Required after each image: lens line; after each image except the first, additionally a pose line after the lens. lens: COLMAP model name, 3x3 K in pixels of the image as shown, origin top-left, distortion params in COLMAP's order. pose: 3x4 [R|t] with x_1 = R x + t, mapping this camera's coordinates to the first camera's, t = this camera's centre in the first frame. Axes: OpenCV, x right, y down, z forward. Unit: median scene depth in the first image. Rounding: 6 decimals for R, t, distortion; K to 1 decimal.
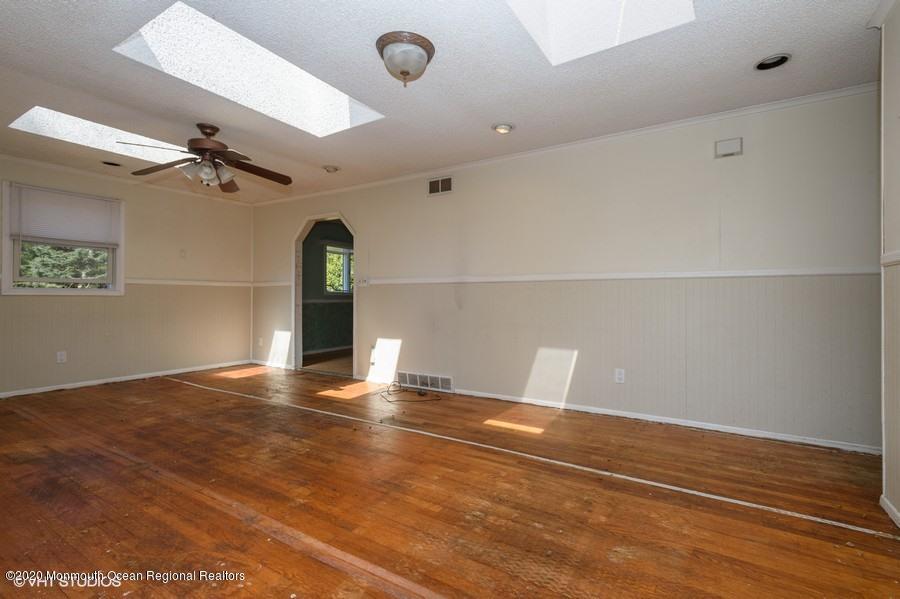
lens RADIAL K [[425.1, 0, 449.4], [0, 425.1, 296.9], [0, 0, 1]] dist [0.014684, -0.003368]
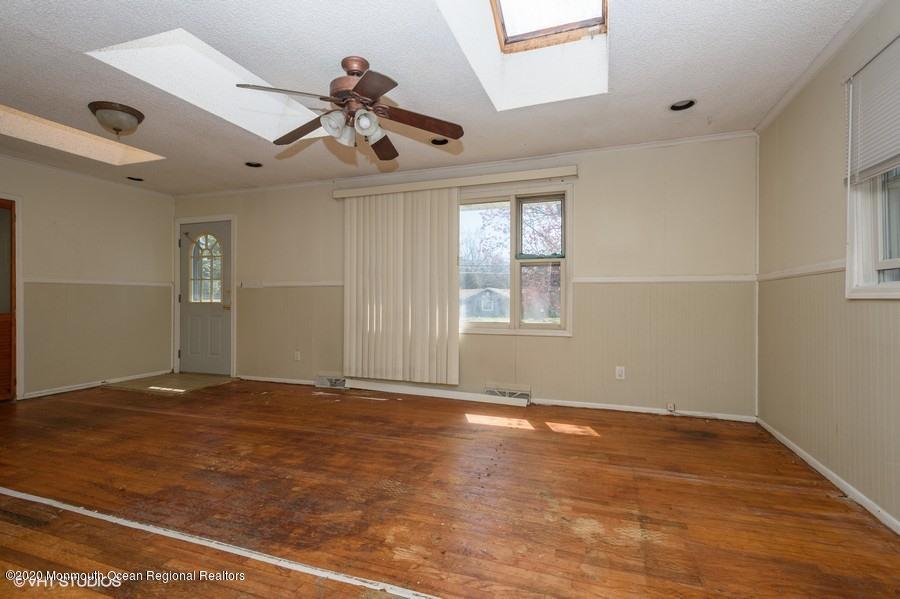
lens RADIAL K [[425.1, 0, 446.4], [0, 425.1, 299.2], [0, 0, 1]] dist [0.014684, -0.003368]
pose [[-0.976840, -0.004562, -0.213923, -0.678103], [-0.004504, 0.999990, -0.000761, 0.001780], [0.213925, 0.000220, -0.976850, 2.077567]]
